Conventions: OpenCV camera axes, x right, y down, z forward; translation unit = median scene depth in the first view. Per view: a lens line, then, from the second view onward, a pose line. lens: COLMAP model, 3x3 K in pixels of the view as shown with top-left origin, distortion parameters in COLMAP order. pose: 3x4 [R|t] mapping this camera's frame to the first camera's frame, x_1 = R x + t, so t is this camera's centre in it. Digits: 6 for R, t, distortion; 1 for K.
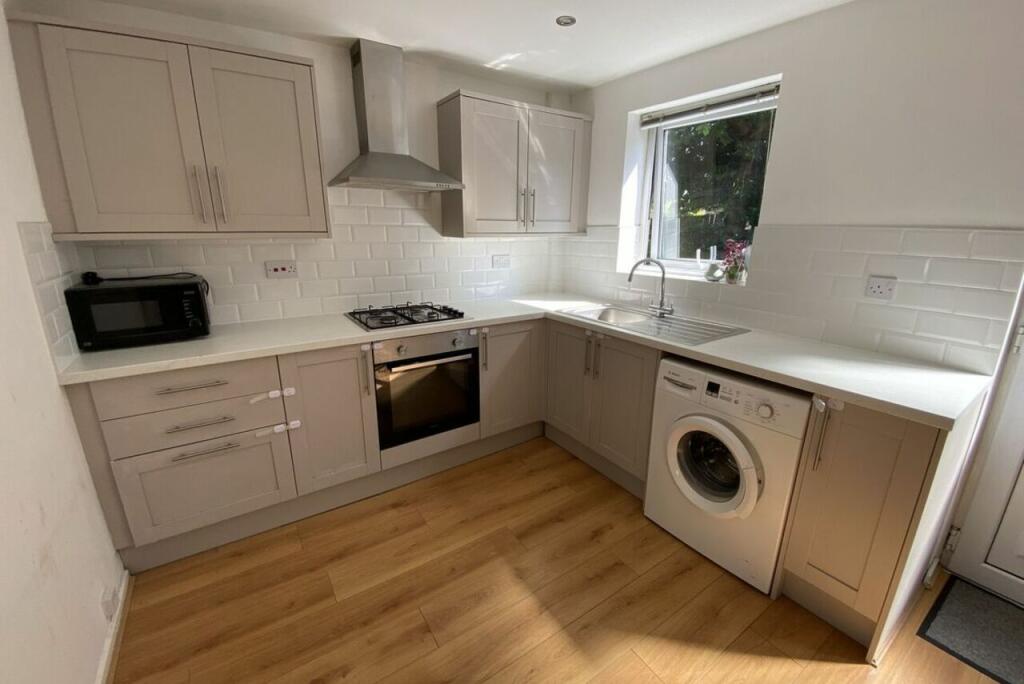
lens RADIAL K [[420.2, 0, 507.1], [0, 420.2, 341.9], [0, 0, 1]] dist [-0.009359, -0.006671]
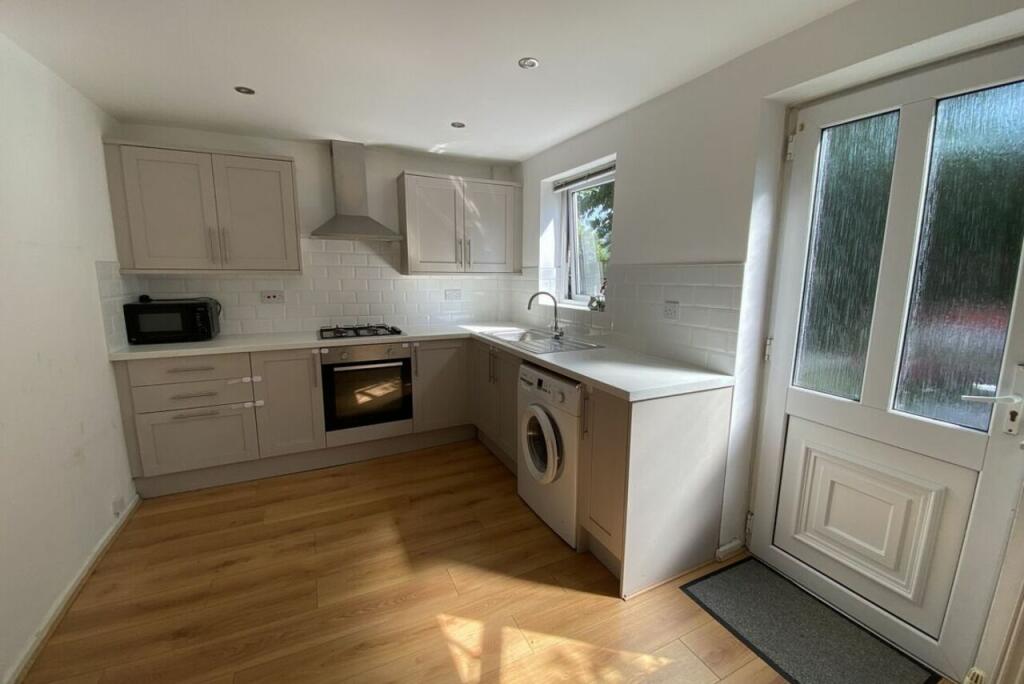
lens RADIAL K [[420.2, 0, 514.9], [0, 420.2, 339.6], [0, 0, 1]] dist [-0.009359, -0.006671]
pose [[0.991121, 0.022065, -0.131118, 0.505729], [-0.036262, 0.993609, -0.106896, 0.100549], [0.127921, 0.110701, 0.985587, -0.292030]]
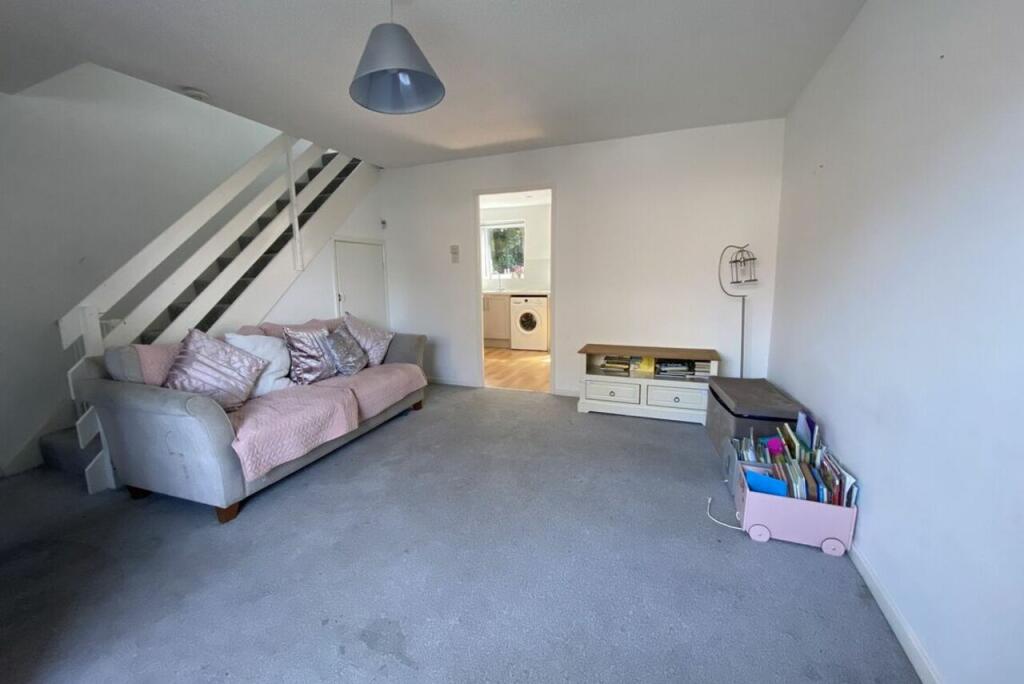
lens RADIAL K [[420.2, 0, 511.4], [0, 420.2, 340.8], [0, 0, 1]] dist [-0.009359, -0.006671]
pose [[0.824460, -0.111291, 0.554869, -1.577131], [0.167895, 0.984431, -0.052021, 0.566471], [-0.540441, 0.136049, 0.830309, -1.823518]]
